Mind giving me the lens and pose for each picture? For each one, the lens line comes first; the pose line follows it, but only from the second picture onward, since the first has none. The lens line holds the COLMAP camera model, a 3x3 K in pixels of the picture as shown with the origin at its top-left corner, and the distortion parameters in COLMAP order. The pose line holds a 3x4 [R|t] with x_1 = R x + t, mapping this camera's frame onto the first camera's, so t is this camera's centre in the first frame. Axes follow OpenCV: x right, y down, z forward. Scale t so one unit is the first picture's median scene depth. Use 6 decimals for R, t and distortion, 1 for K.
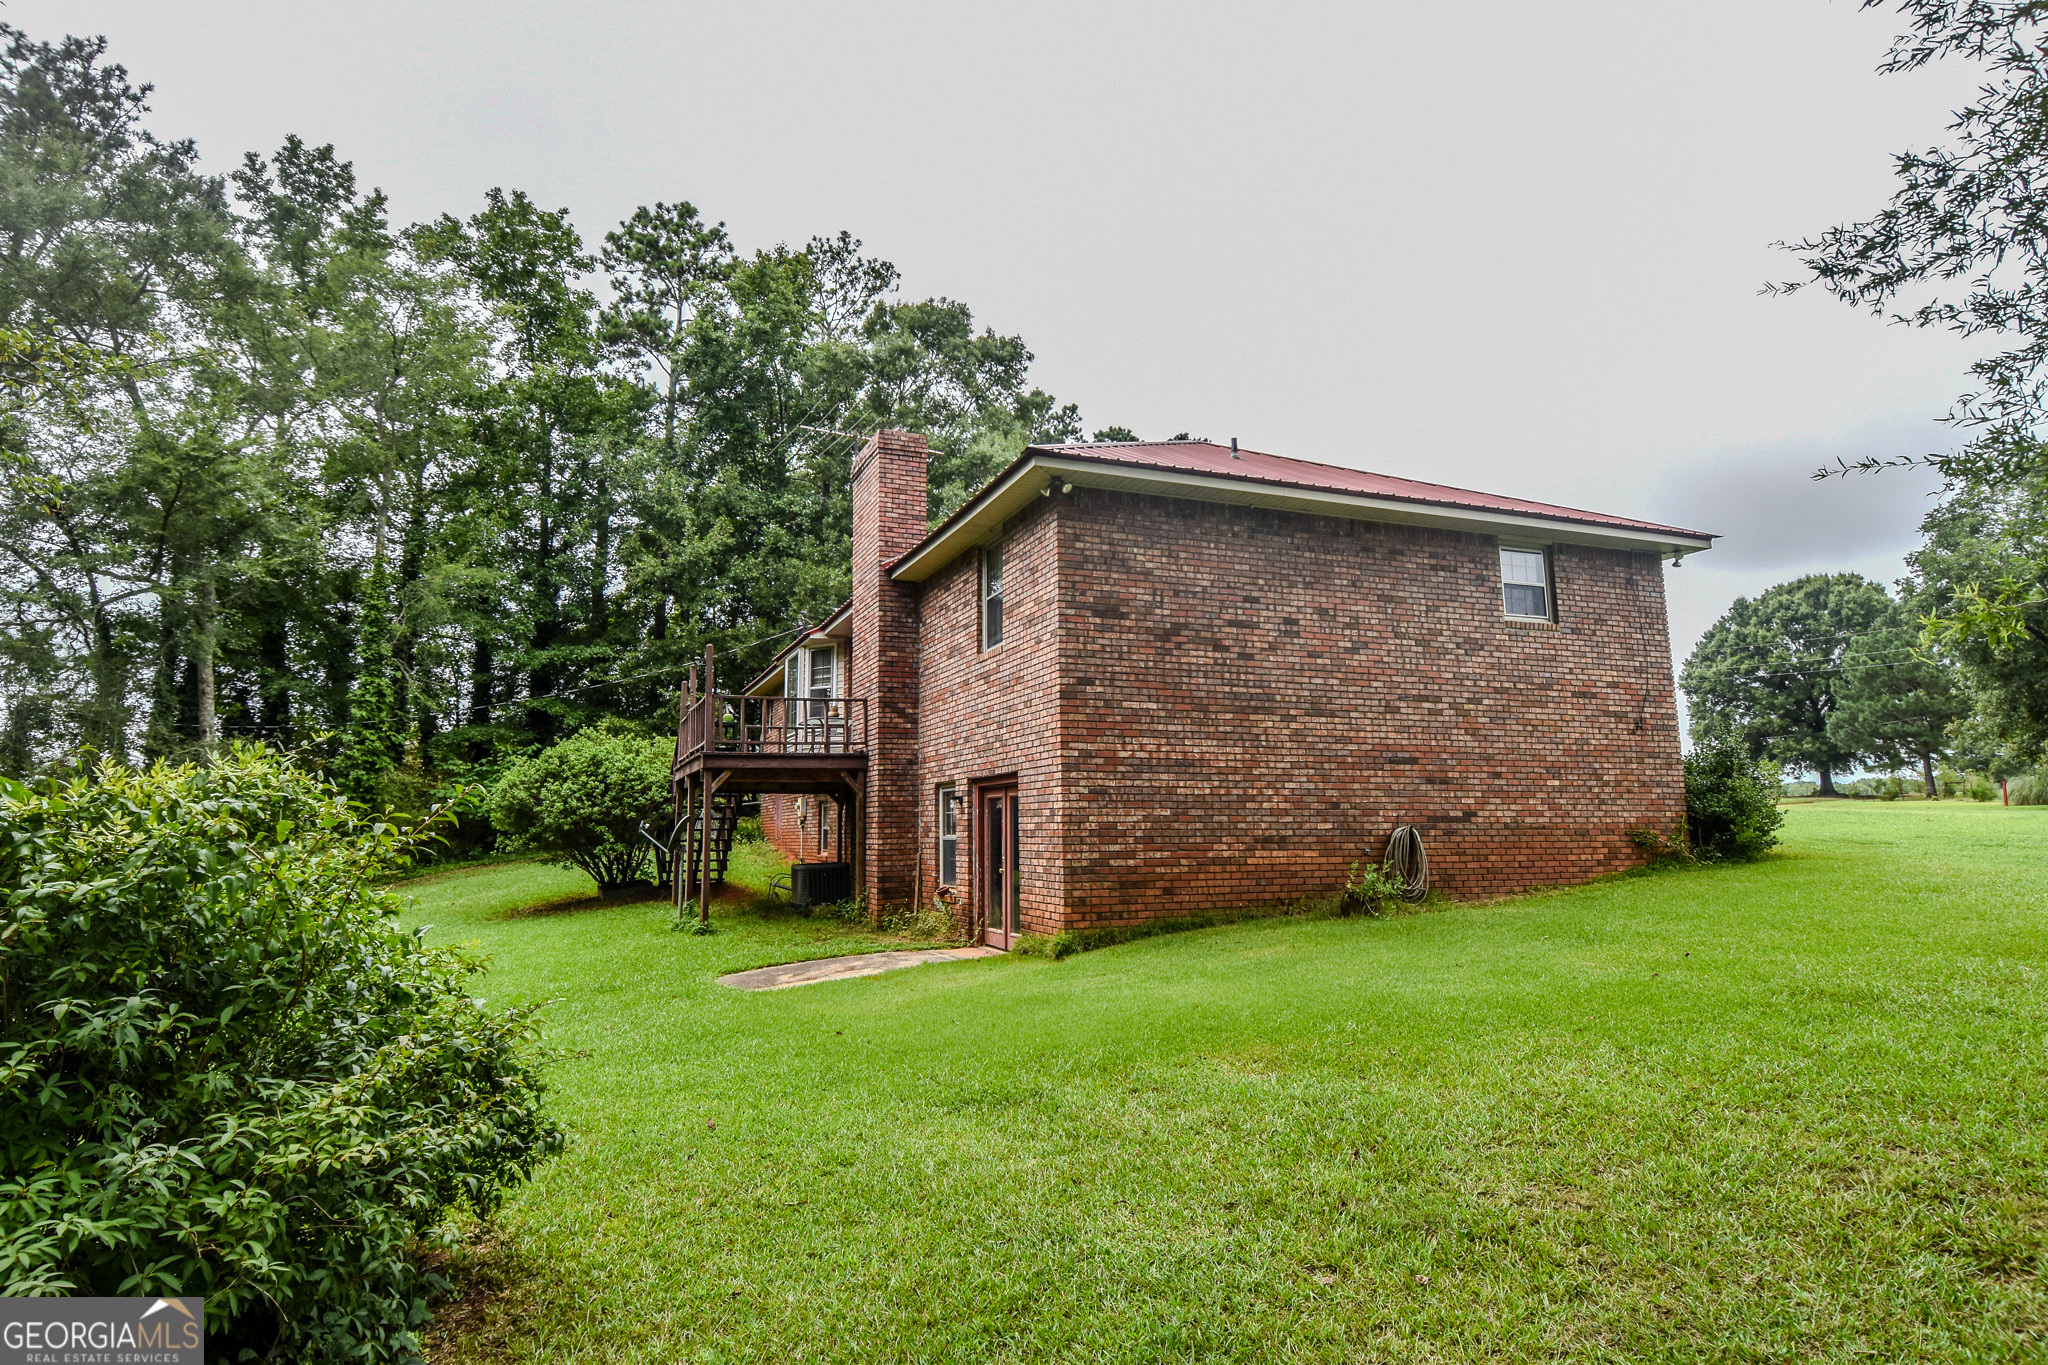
lens RADIAL K [[1077.6, 0, 1025.1], [0, 1077.6, 669.1], [0, 0, 1]] dist [0.055670, -0.061904]
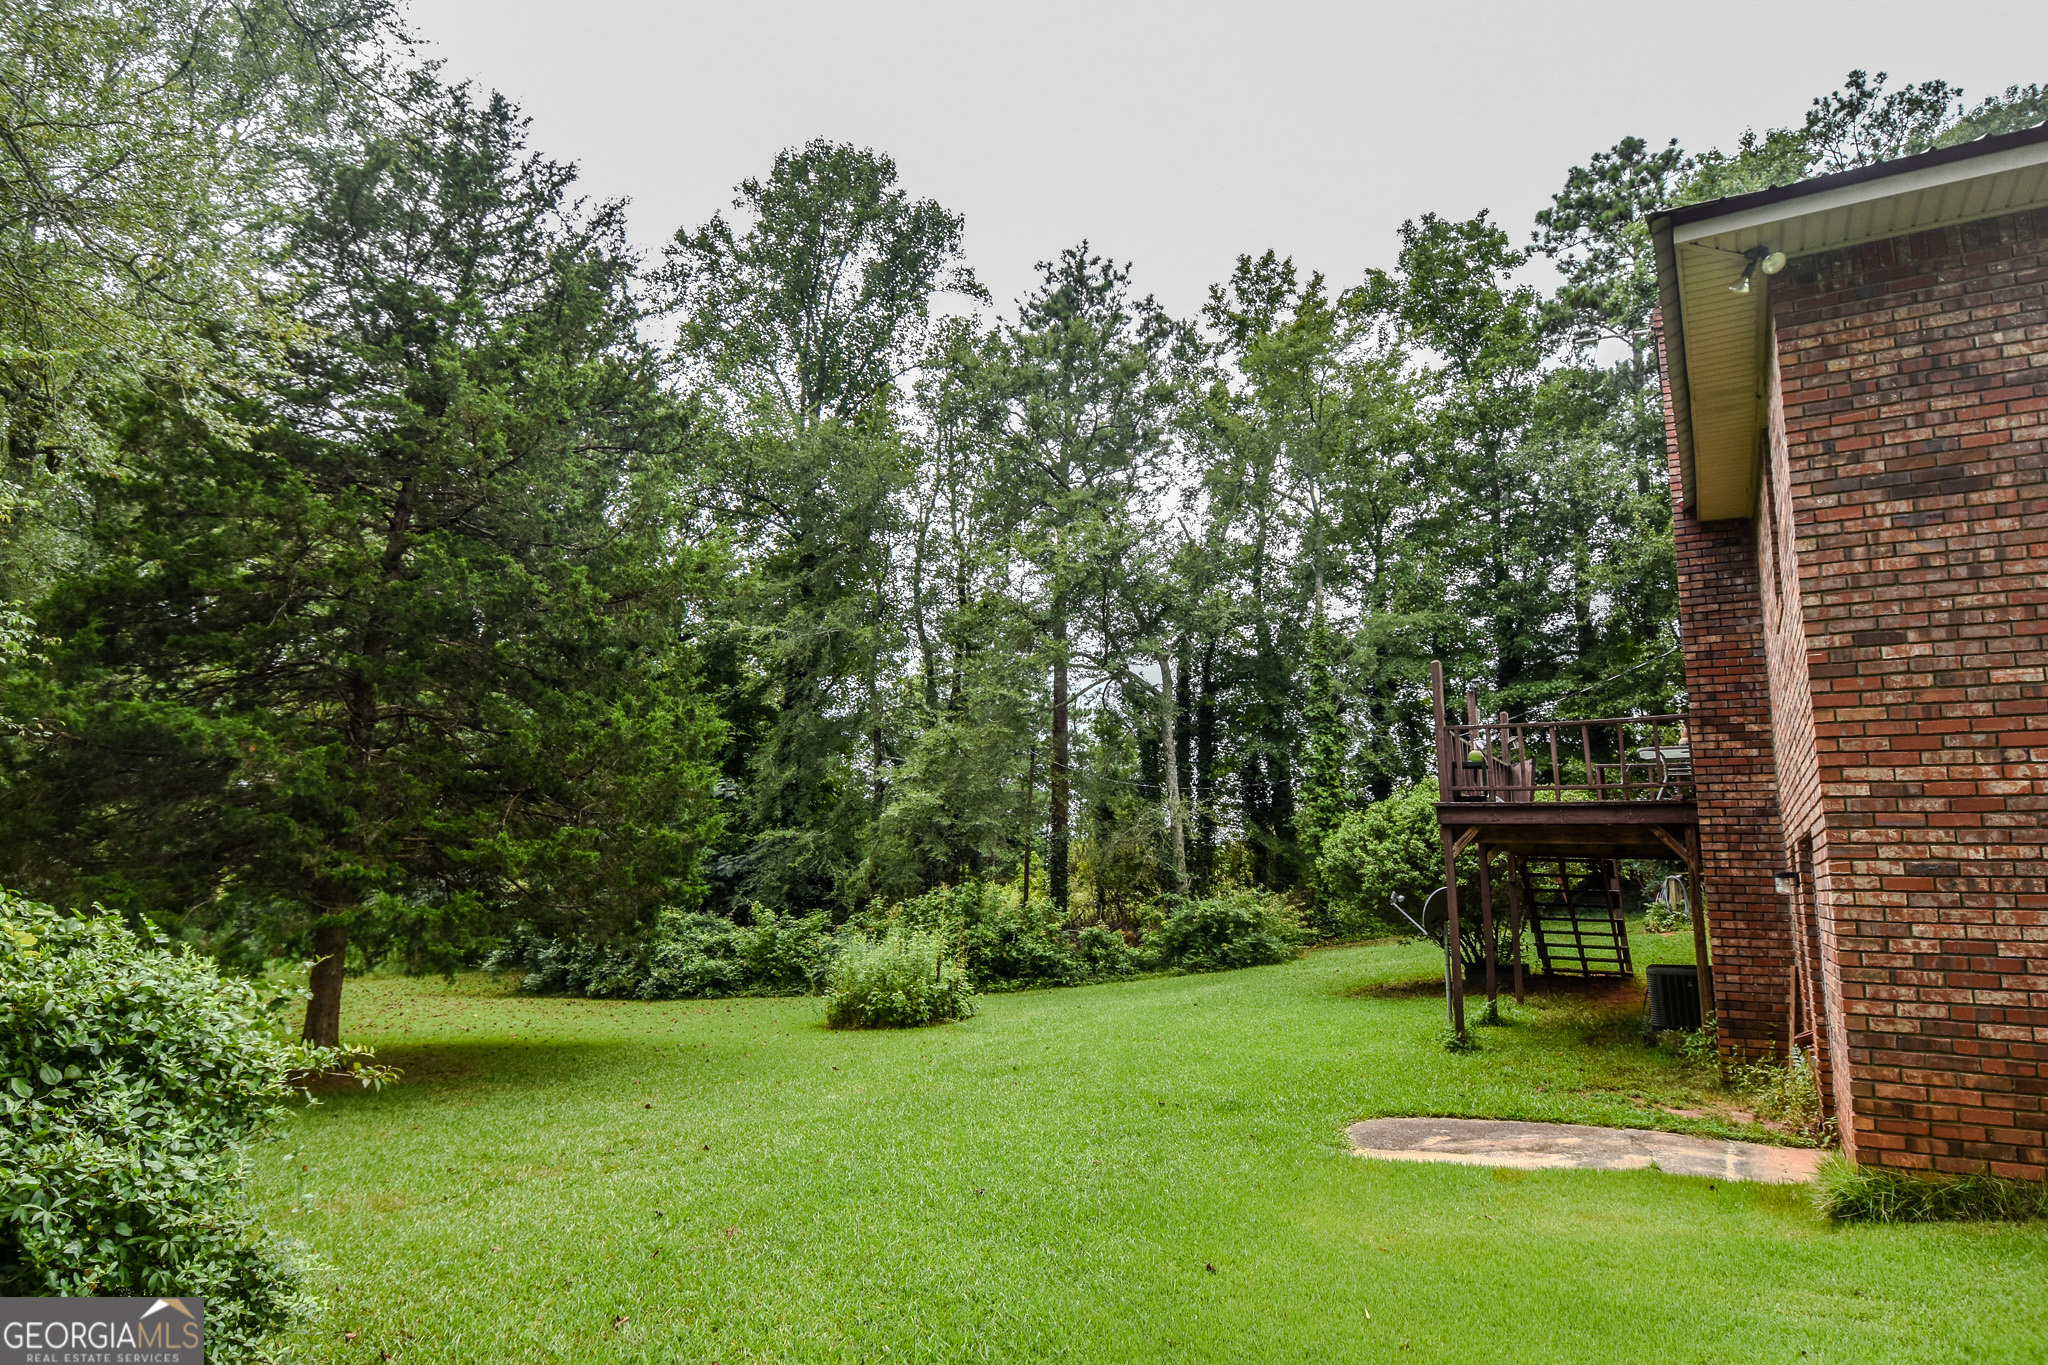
lens RADIAL K [[1125.1, 0, 1024.6], [0, 1125.1, 667.6], [0, 0, 1]] dist [0.055031, -0.060422]
pose [[0.590554, -0.121392, -0.797816, 0.175078], [0.085612, 0.992467, -0.087639, 0.027388], [0.802444, -0.016547, 0.596498, 0.299618]]
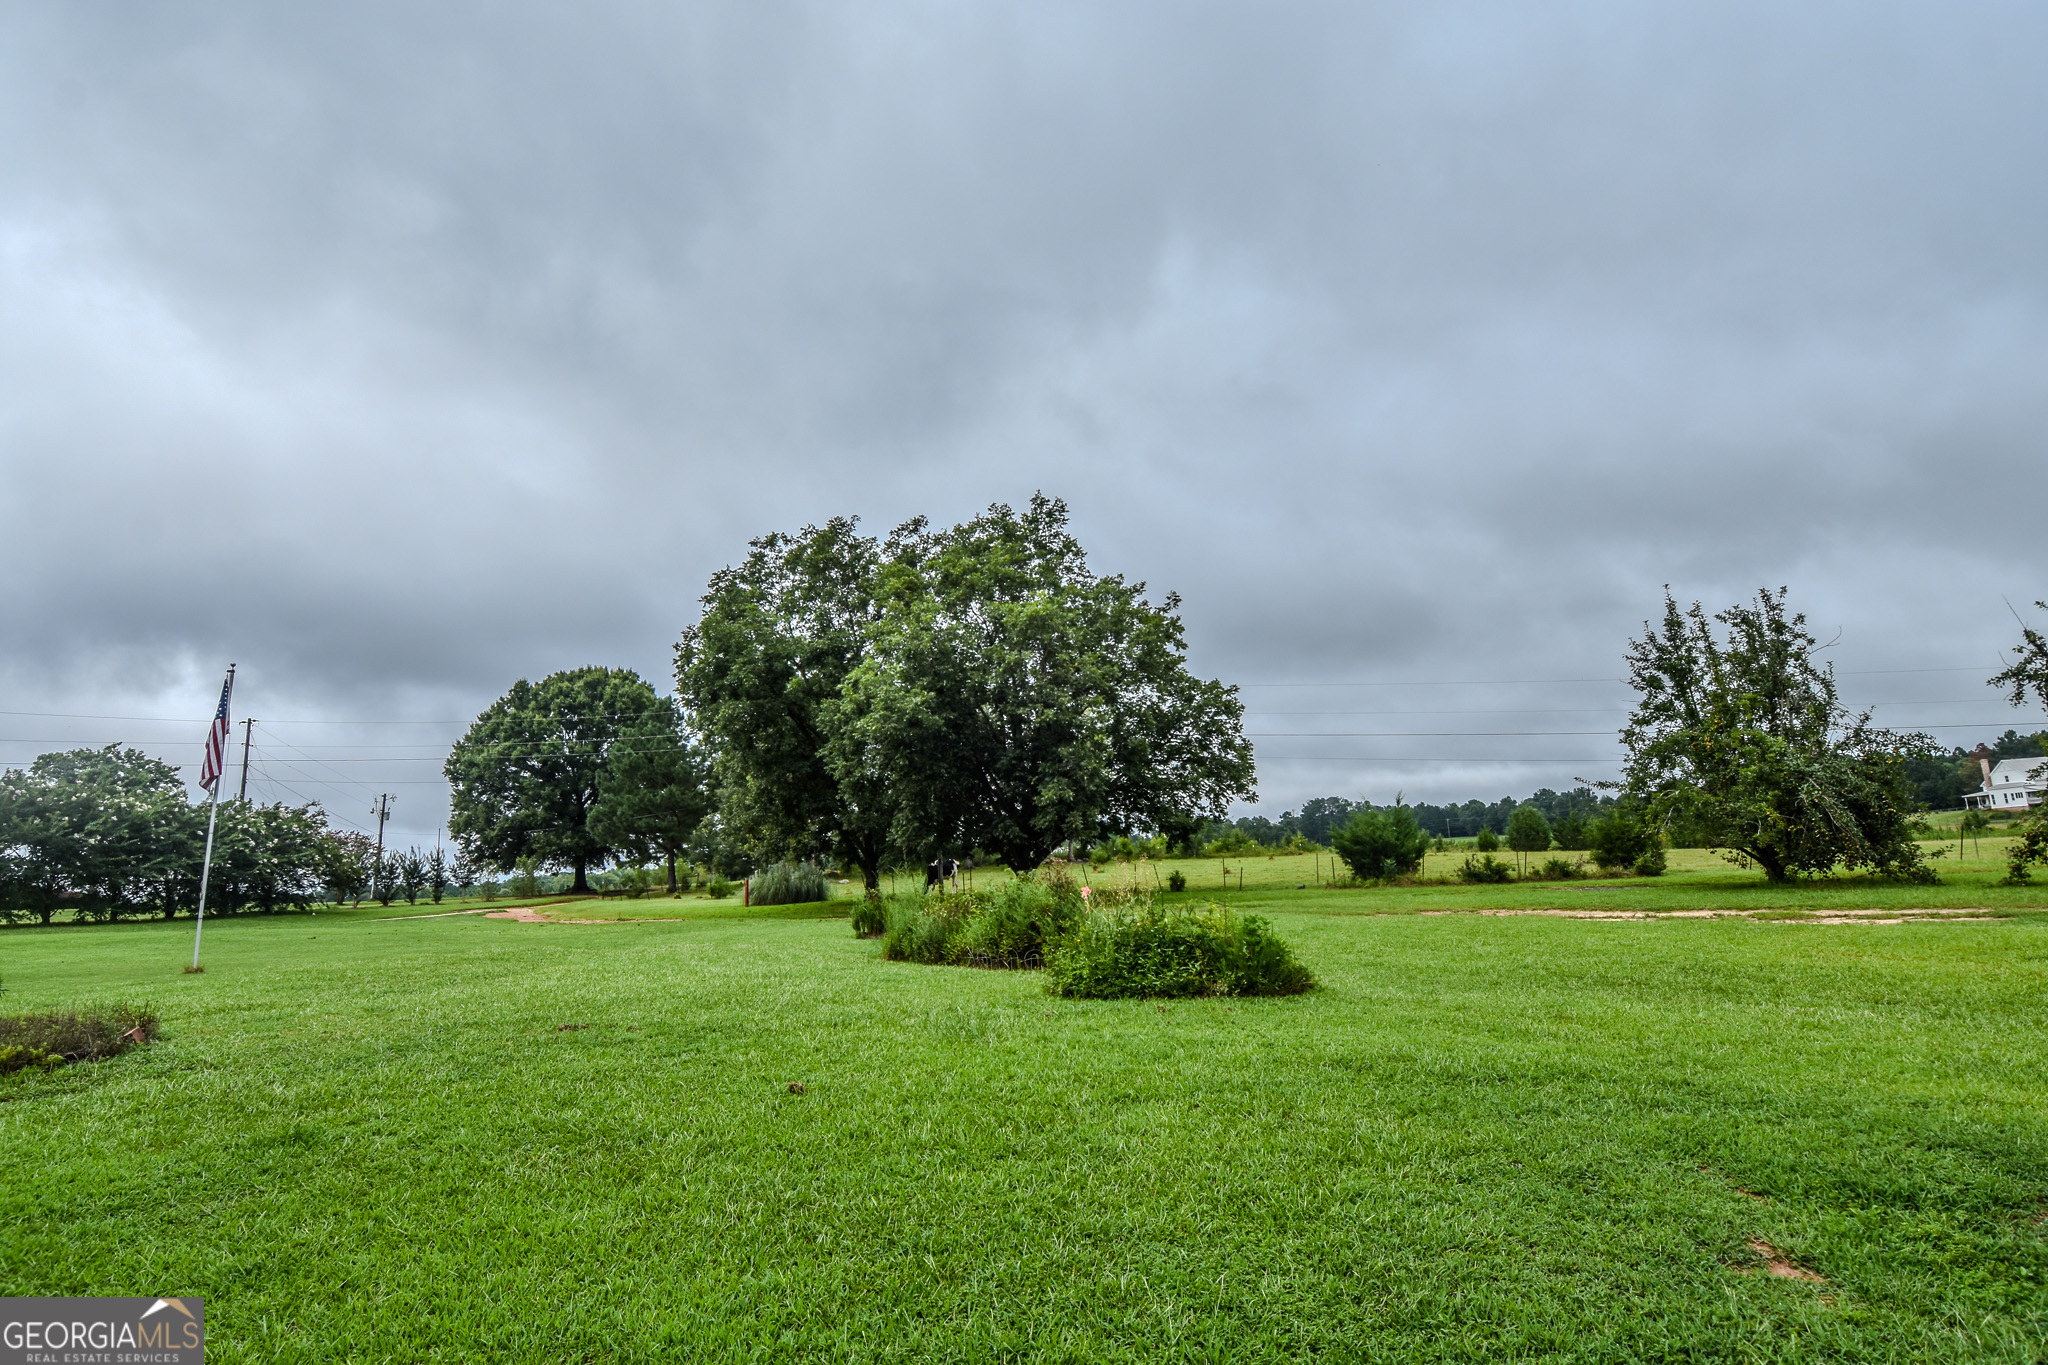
lens RADIAL K [[1060.8, 0, 1023.5], [0, 1060.8, 668.3], [0, 0, 1]] dist [0.053526, -0.059116]
pose [[0.529355, 0.140582, 0.836672, 0.883919], [-0.065983, 0.990011, -0.124599, 0.081106], [-0.845831, 0.010751, 0.533343, 1.148389]]
